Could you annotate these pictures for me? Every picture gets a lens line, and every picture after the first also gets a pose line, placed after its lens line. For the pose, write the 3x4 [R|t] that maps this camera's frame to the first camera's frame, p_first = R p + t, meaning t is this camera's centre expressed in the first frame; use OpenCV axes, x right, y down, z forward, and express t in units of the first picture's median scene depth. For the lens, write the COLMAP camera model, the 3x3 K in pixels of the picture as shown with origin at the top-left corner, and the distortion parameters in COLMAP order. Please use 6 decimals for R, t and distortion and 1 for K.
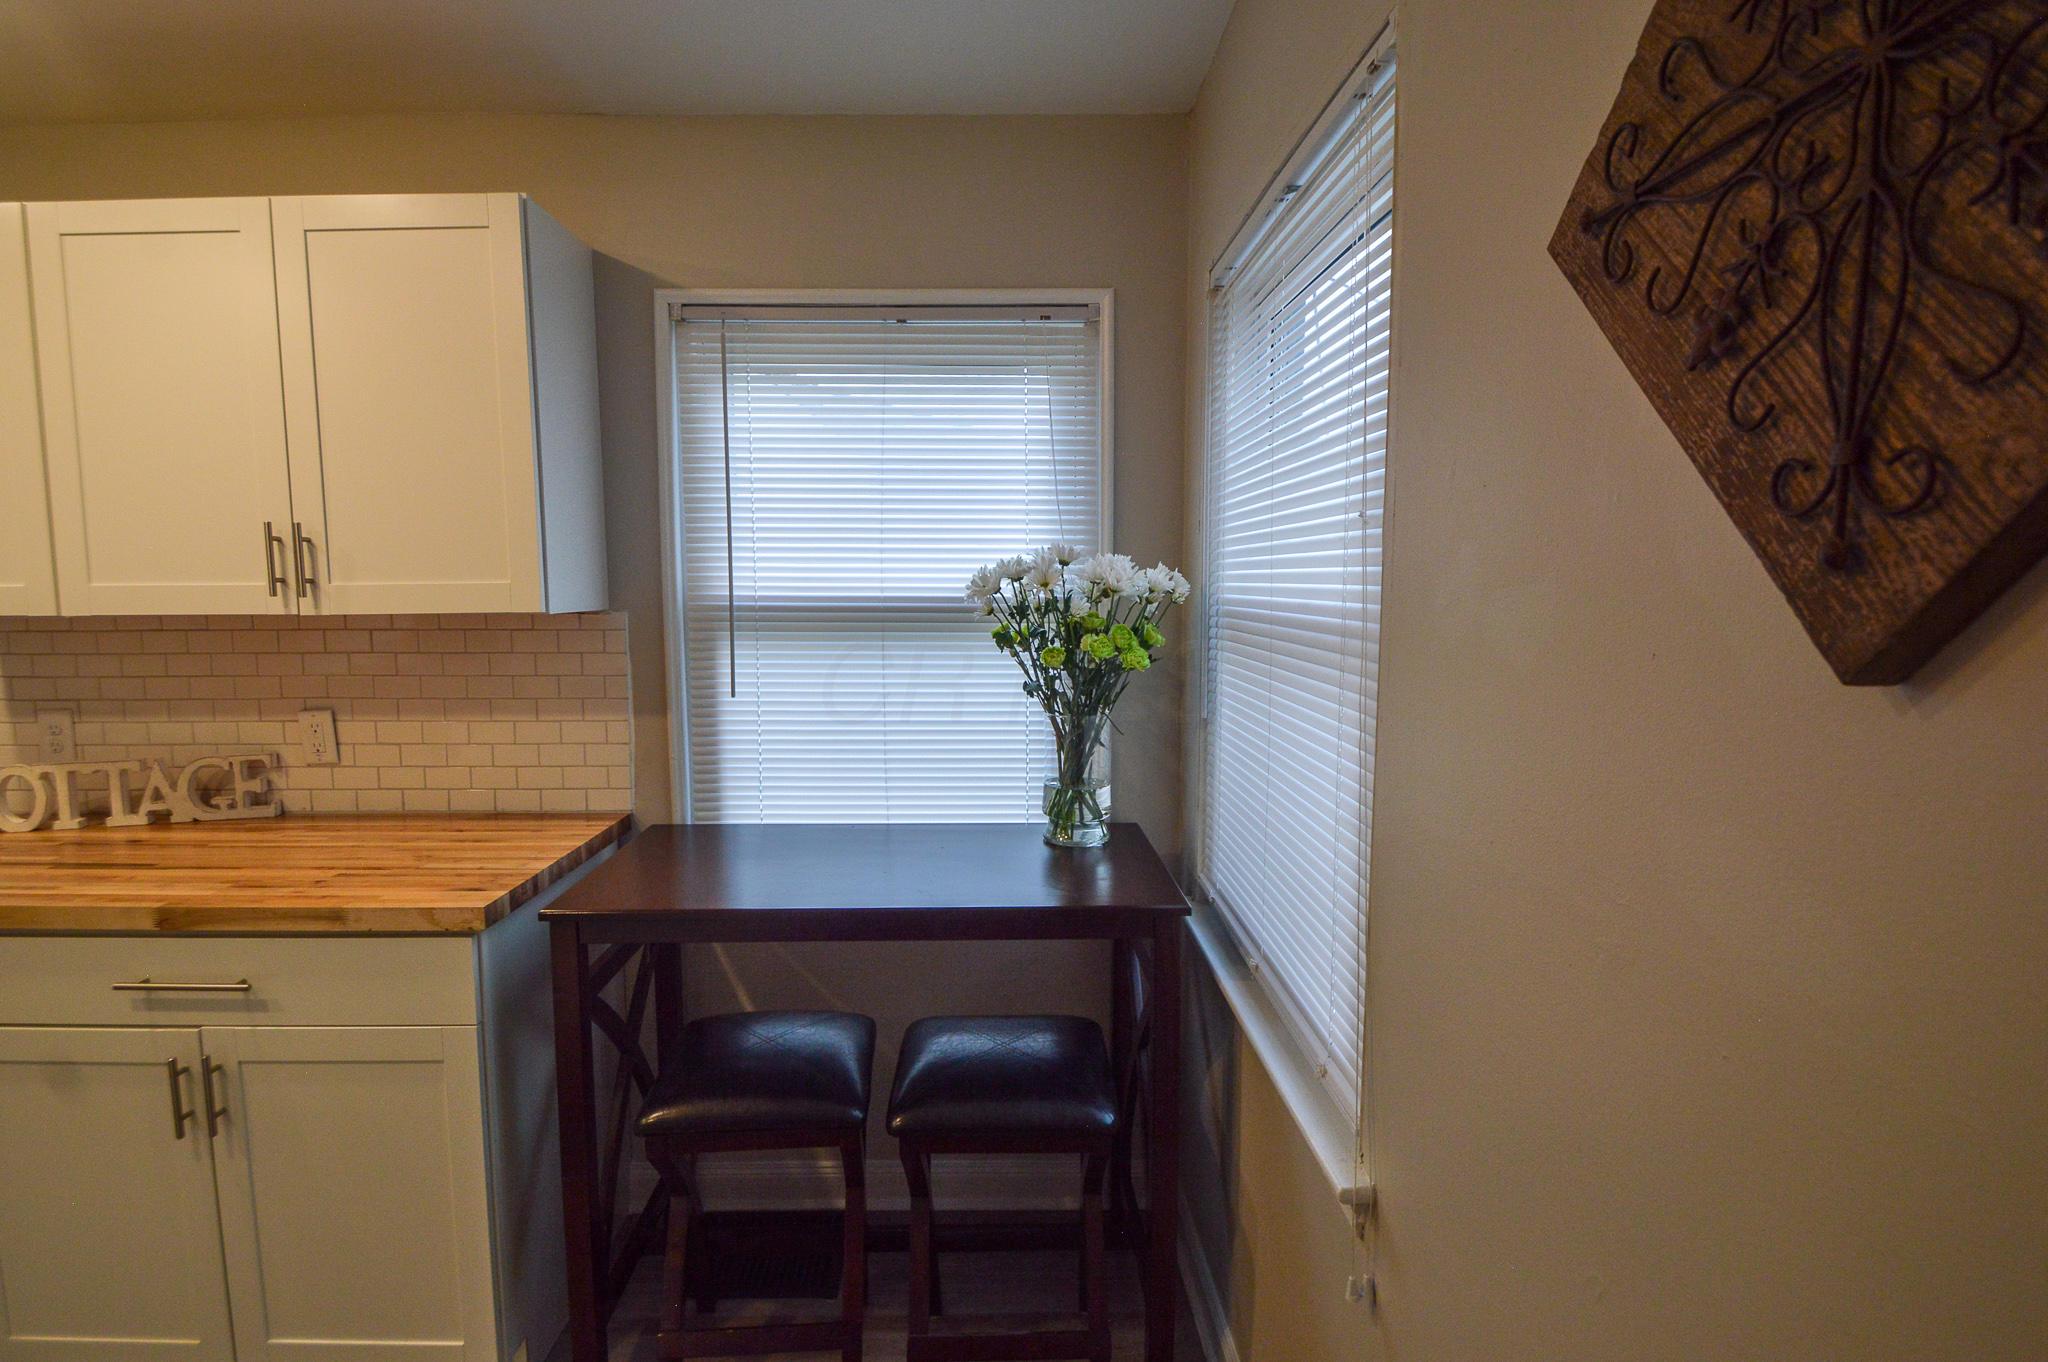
lens RADIAL K [[1004.6, 0, 1024.0], [0, 1004.6, 681.0], [0, 0, 1]] dist [-0.017924, -0.000273]
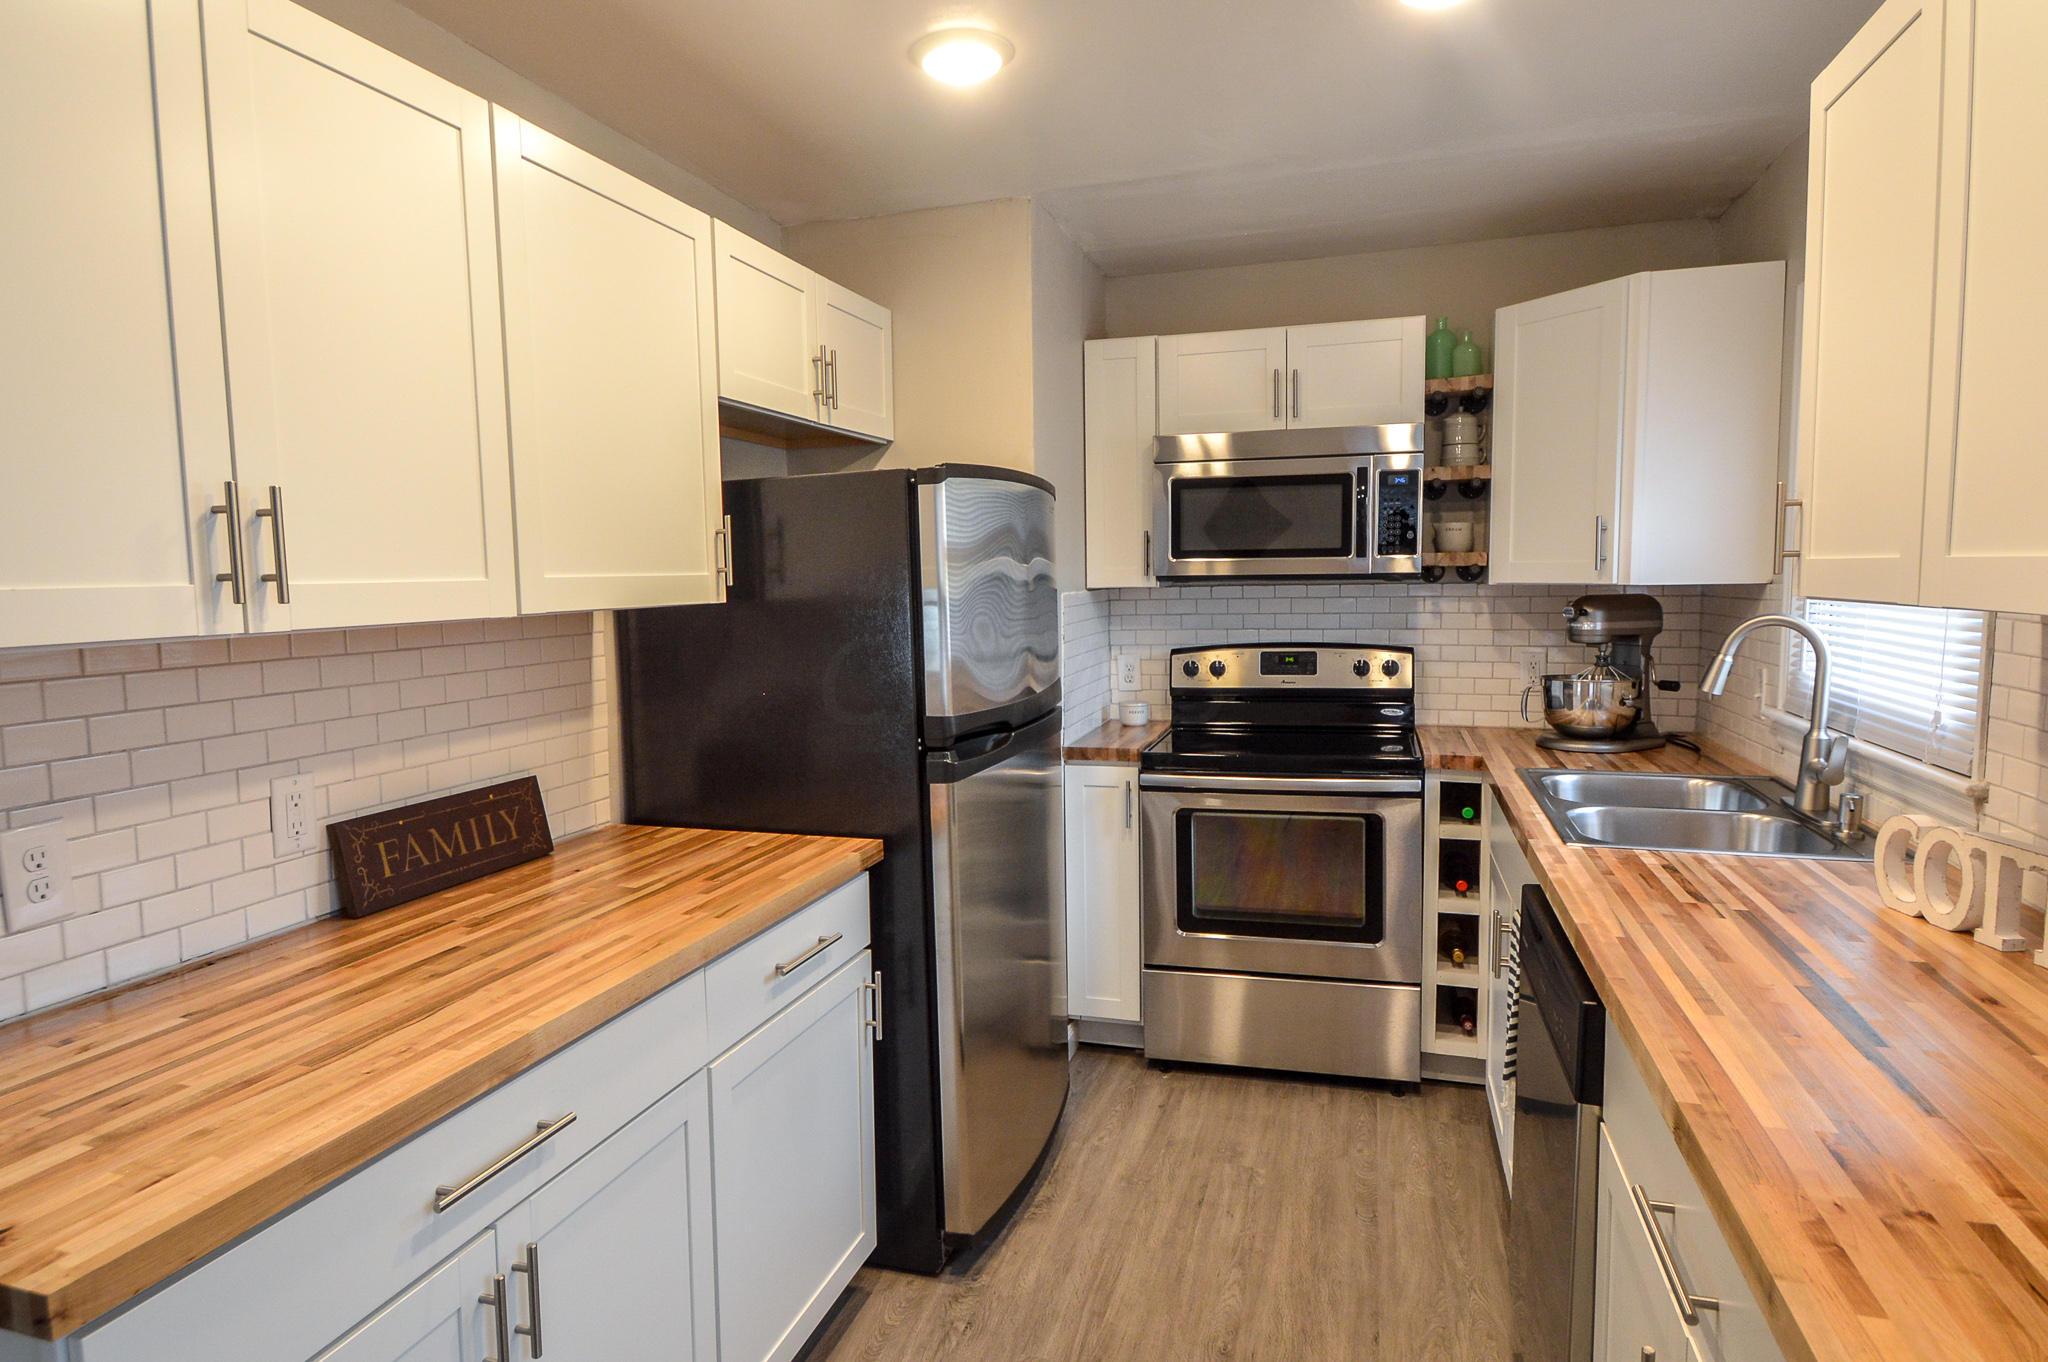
lens RADIAL K [[1187.6, 0, 1024.0], [0, 1187.6, 681.0], [0, 0, 1]] dist [0.045443, -0.030248]
pose [[-0.322825, 0.095083, -0.941670, -0.177134], [-0.078957, 0.988767, 0.126907, -0.171044], [0.943160, 0.115320, -0.311691, 1.704853]]
